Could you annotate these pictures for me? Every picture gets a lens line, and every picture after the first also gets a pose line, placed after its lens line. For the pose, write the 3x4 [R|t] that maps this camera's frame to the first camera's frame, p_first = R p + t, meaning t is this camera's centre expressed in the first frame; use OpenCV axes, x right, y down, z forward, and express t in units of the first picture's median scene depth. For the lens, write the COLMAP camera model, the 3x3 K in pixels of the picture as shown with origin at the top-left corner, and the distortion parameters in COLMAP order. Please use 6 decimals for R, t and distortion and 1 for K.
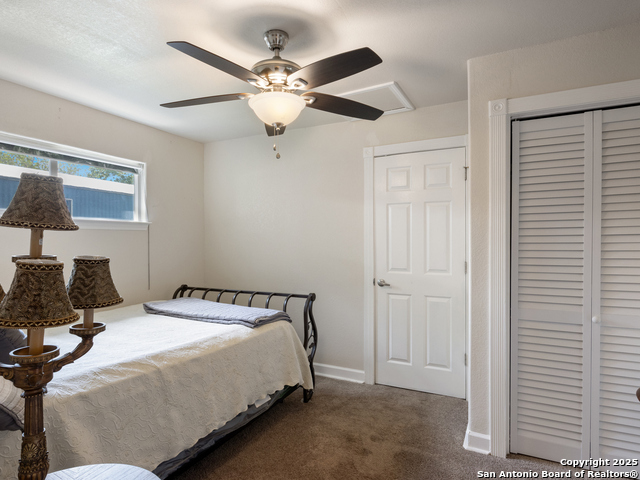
lens RADIAL K [[365.1, 0, 319.8], [0, 365.1, 243.6], [0, 0, 1]] dist [-0.008918, 0.002165]
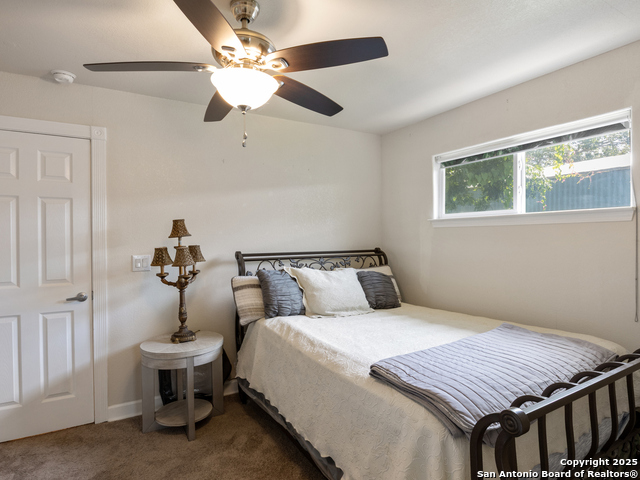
lens RADIAL K [[365.1, 0, 318.6], [0, 365.1, 237.1], [0, 0, 1]] dist [-0.008918, 0.002165]
pose [[-0.518115, 0.016537, -0.855151, 0.509424], [0.003592, 0.999846, 0.017159, -0.037154], [0.855303, 0.005819, -0.518095, 1.505405]]
